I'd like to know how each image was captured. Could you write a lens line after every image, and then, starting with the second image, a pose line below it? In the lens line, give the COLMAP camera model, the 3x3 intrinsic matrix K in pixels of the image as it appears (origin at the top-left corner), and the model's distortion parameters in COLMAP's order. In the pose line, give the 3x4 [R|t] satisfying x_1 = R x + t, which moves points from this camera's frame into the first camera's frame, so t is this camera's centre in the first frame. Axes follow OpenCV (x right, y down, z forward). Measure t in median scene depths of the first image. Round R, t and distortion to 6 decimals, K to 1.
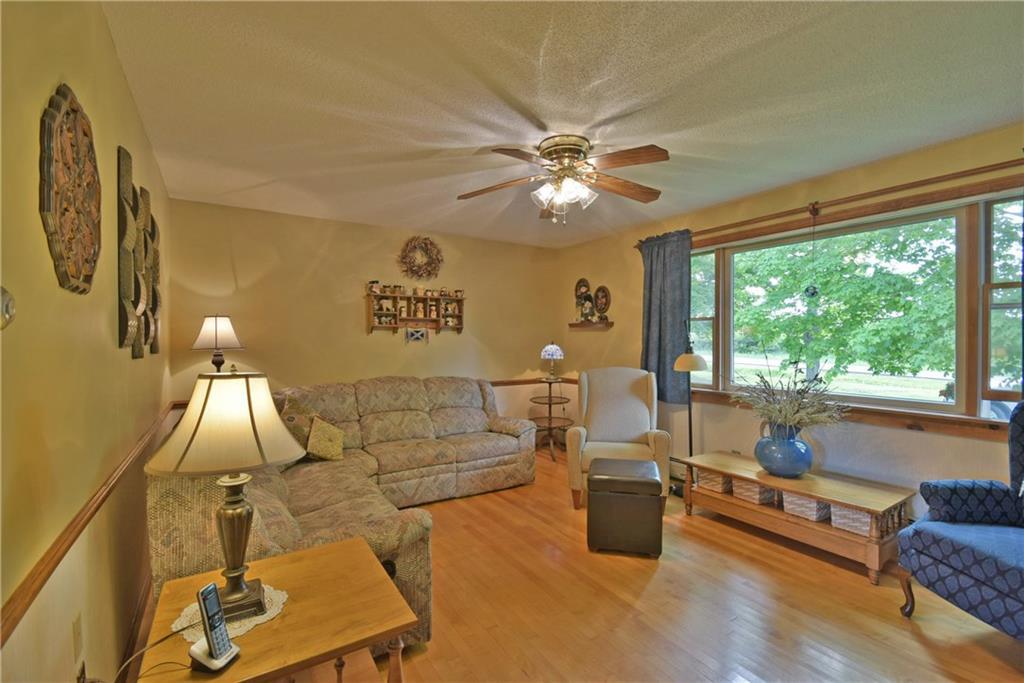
lens RADIAL K [[453.6, 0, 508.3], [0, 453.6, 339.1], [0, 0, 1]] dist [-0.000107, 0.000055]
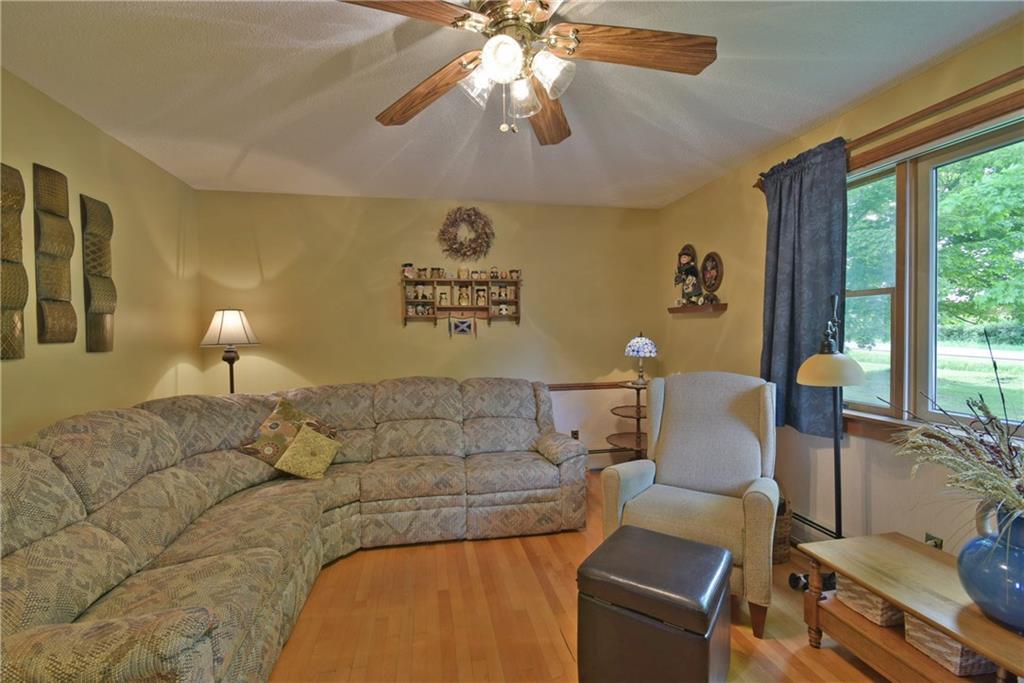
lens RADIAL K [[449.6, 0, 512.0], [0, 449.6, 341.5], [0, 0, 1]] dist [0.000010, -0.000491]
pose [[0.931293, -0.001119, -0.364269, 0.208036], [0.010859, 0.999636, 0.024691, -0.001236], [0.364109, -0.026950, 0.930967, 0.298468]]
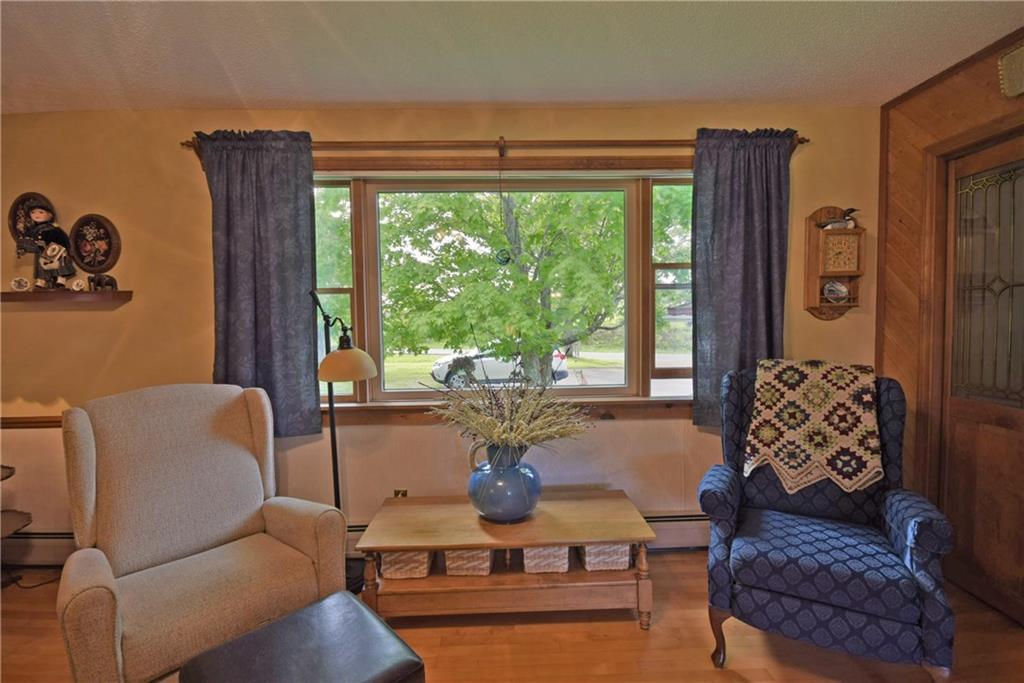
lens RADIAL K [[461.7, 0, 513.5], [0, 461.7, 338.4], [0, 0, 1]] dist [0.032102, -0.023309]
pose [[0.510903, -0.044328, 0.858495, 0.009264], [0.015954, 0.998987, 0.042088, -0.001932], [-0.859490, -0.007806, 0.511093, 0.455185]]
